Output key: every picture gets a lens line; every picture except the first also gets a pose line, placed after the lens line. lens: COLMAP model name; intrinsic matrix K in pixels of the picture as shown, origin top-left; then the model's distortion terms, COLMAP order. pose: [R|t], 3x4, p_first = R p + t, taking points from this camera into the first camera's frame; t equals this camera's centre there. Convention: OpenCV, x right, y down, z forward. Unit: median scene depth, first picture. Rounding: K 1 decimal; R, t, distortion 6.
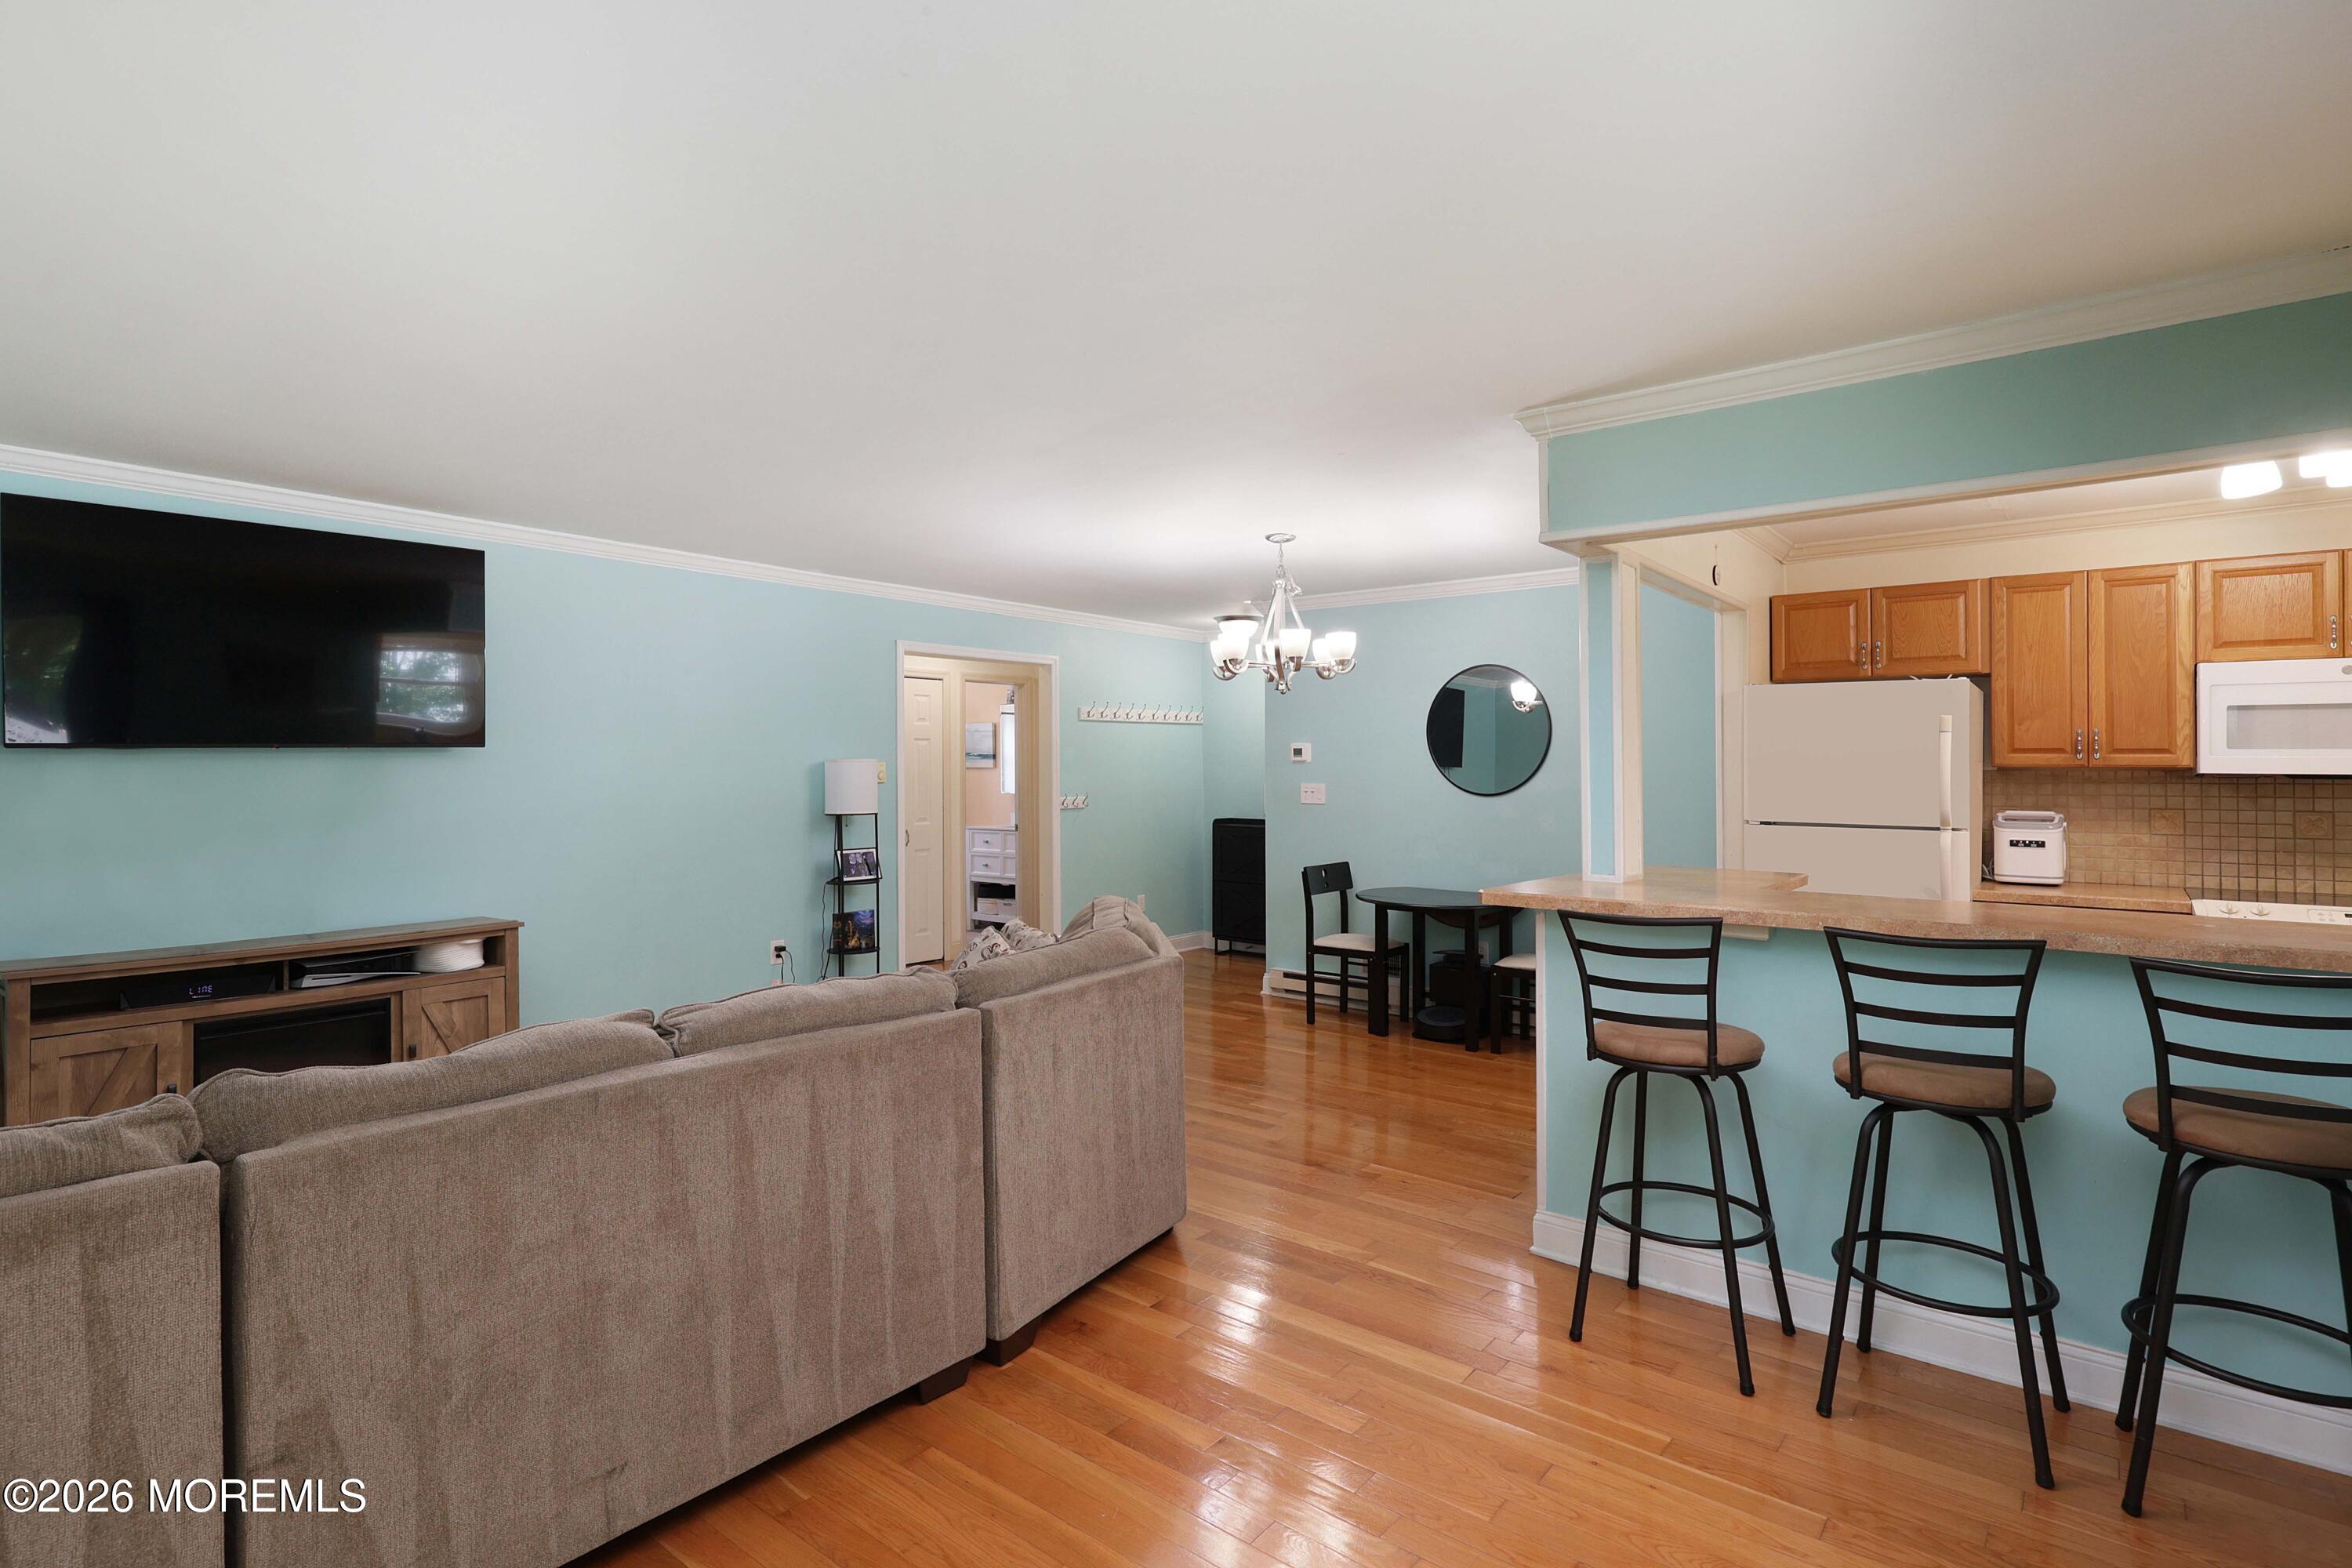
lens RADIAL K [[1117.0, 0, 1119.4], [0, 1117.0, 754.2], [0, 0, 1]] dist [-0.007171, 0.002706]
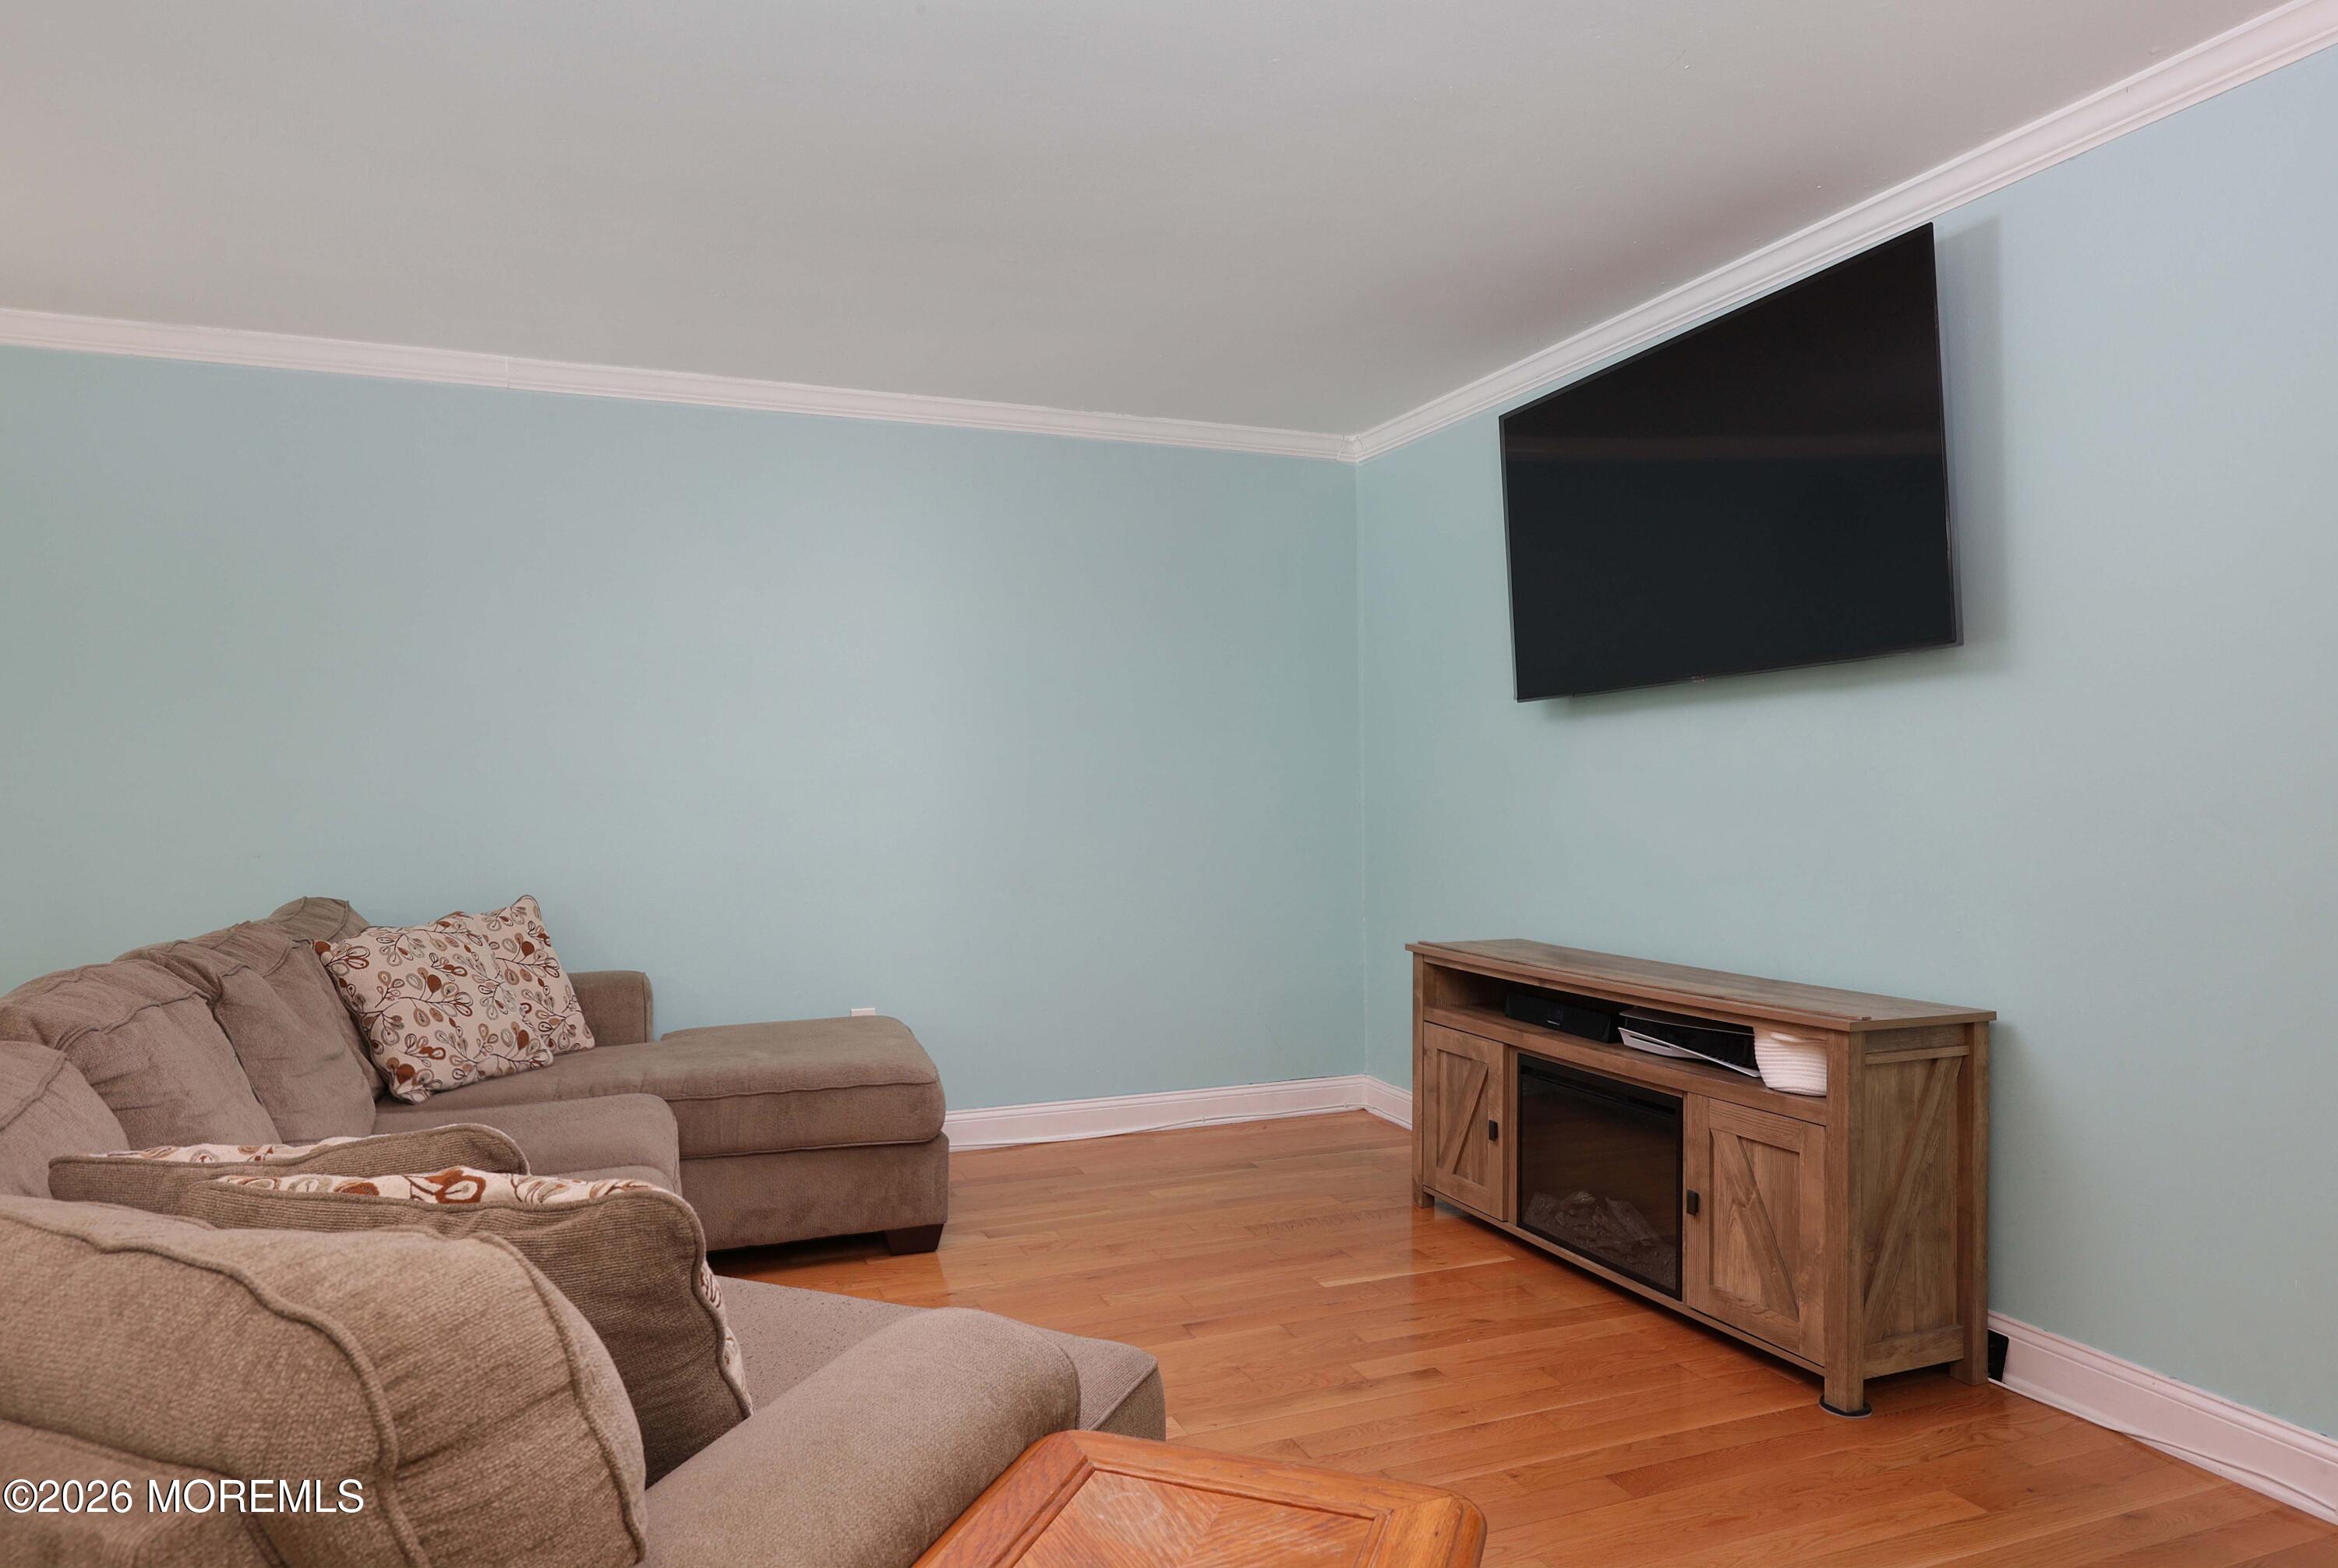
lens RADIAL K [[1398.0, 0, 1162.0], [0, 1398.0, 807.6], [0, 0, 1]] dist [0.002915, -0.001019]
pose [[-0.468416, 0.013441, -0.883406, 0.119897], [0.026377, 0.999651, 0.001224, 0.062562], [0.883114, -0.022728, -0.468607, 1.160469]]
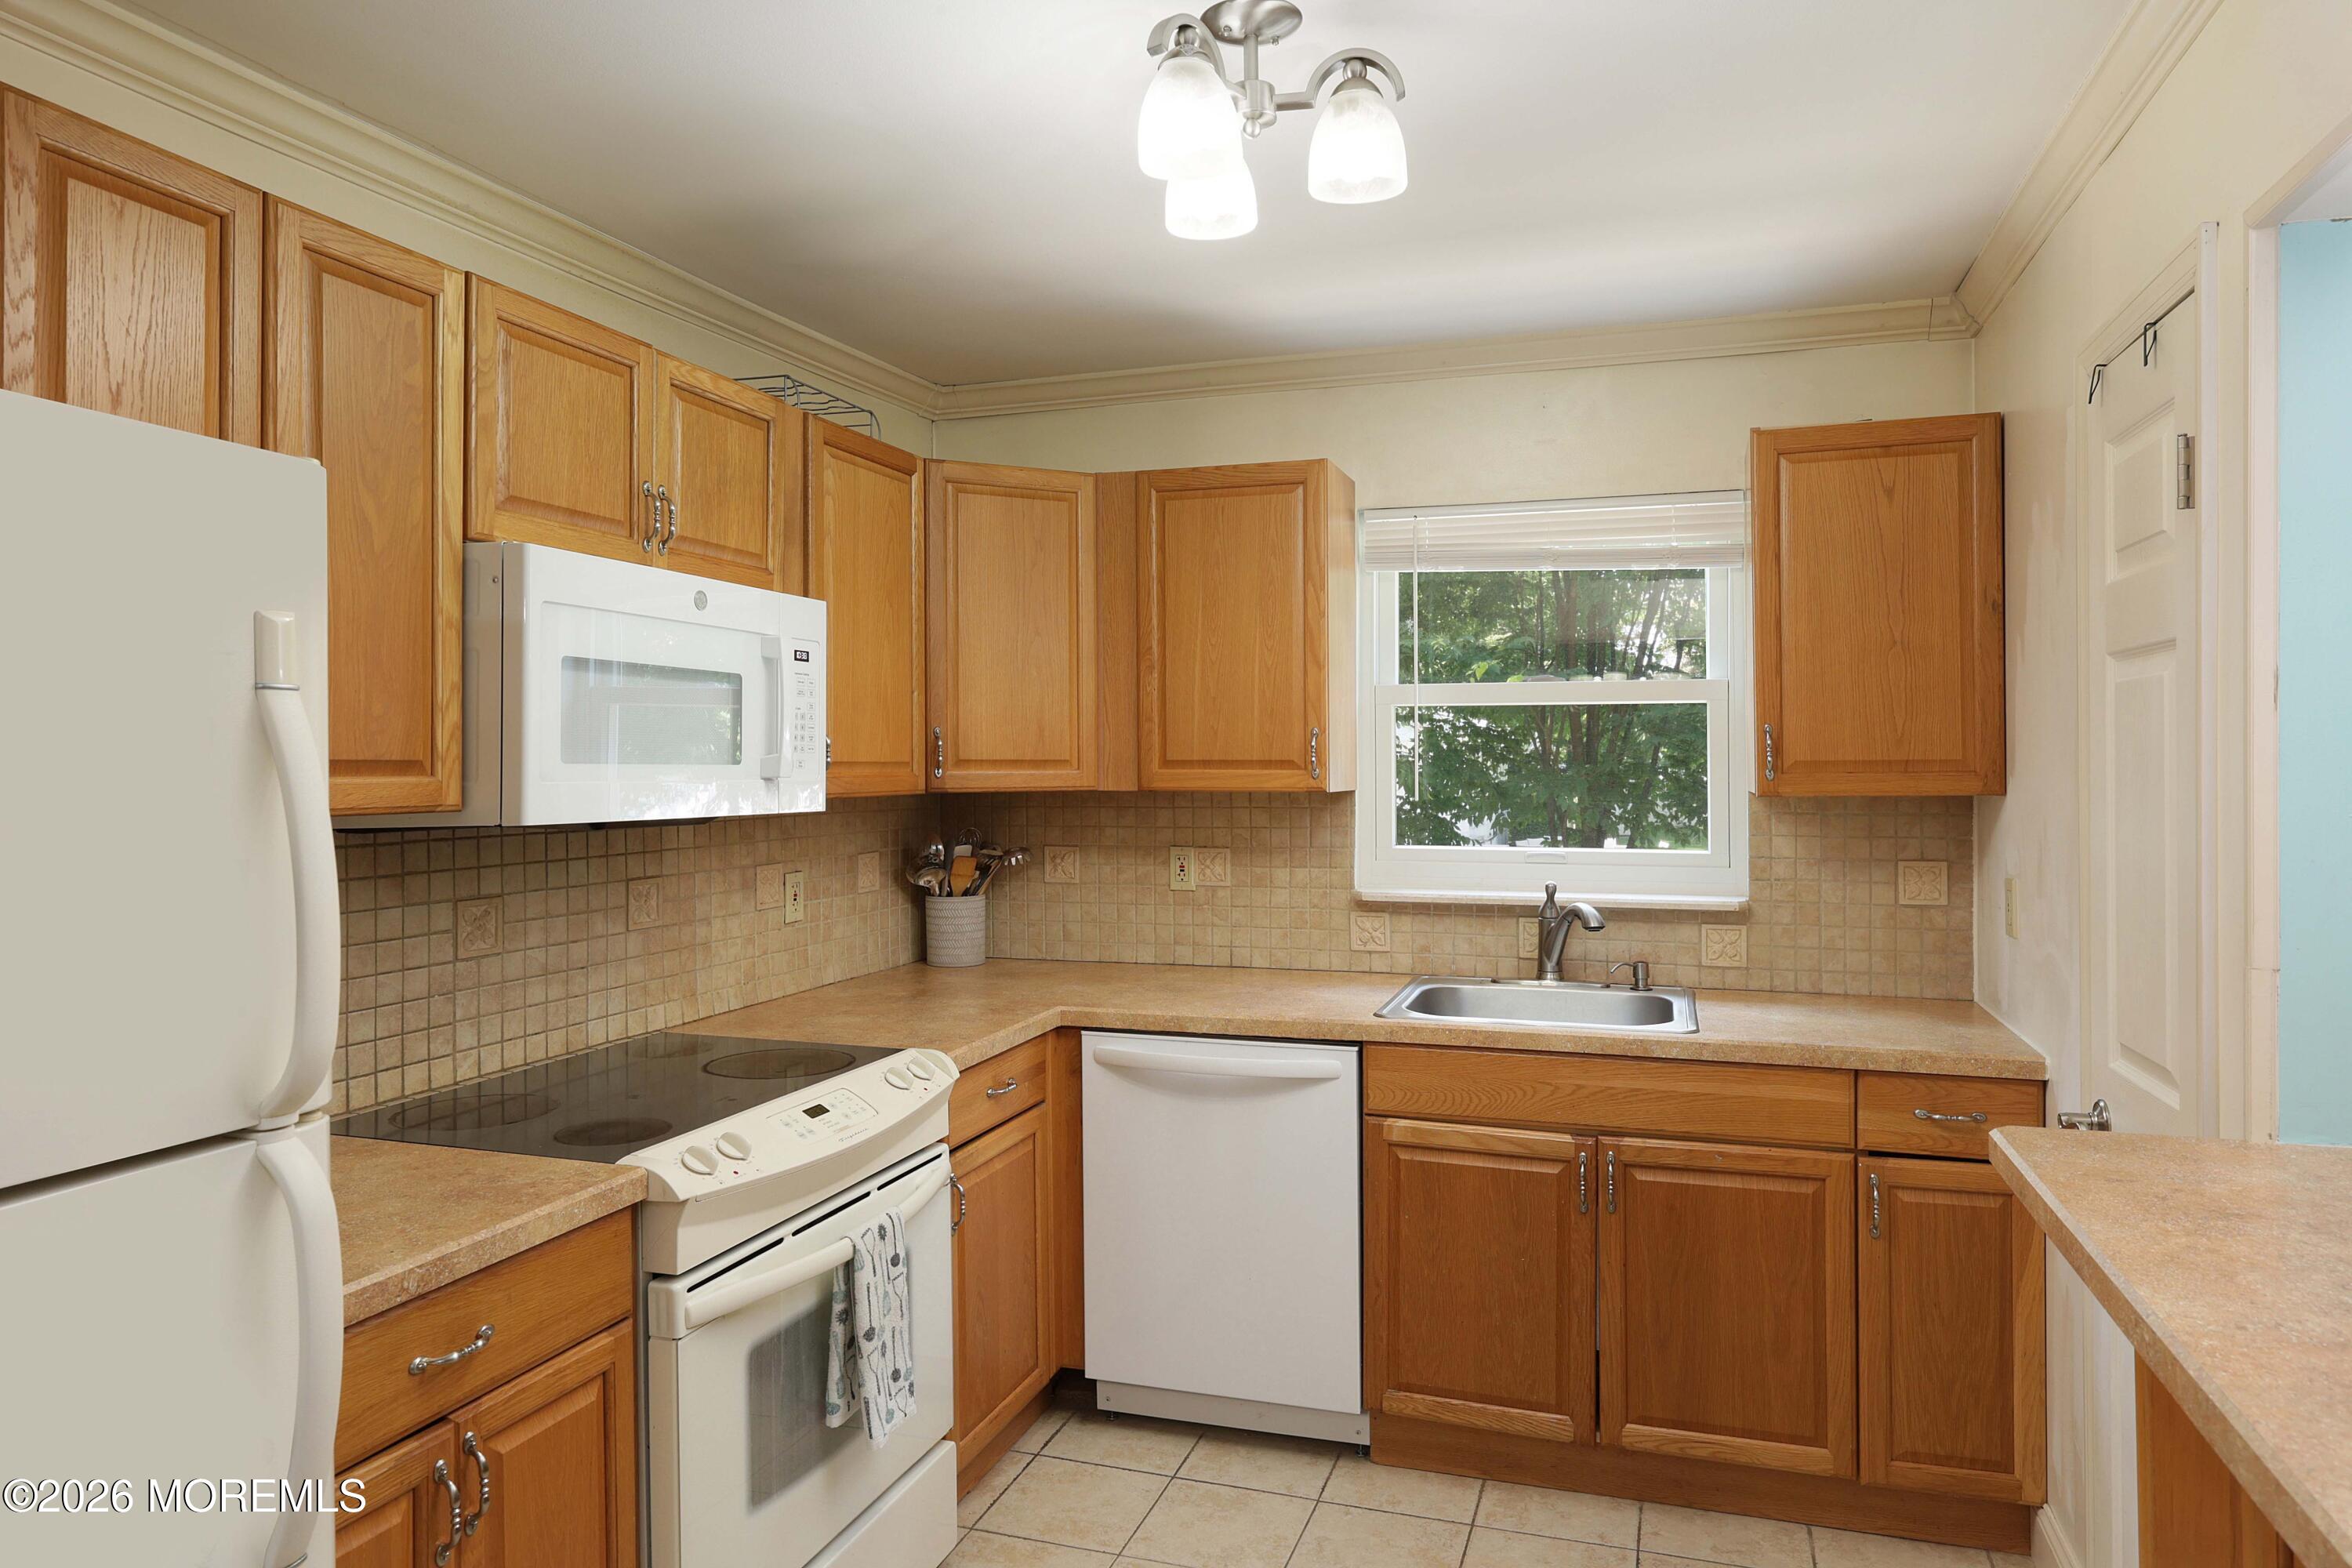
lens RADIAL K [[1458.5, 0, 1195.2], [0, 1458.5, 744.7], [0, 0, 1]] dist [0.002329, -0.000597]
pose [[-0.374050, 0.005722, 0.927391, 0.402463], [-0.015996, 0.999792, -0.012621, -0.008664], [-0.927270, -0.019555, -0.373881, 0.945198]]
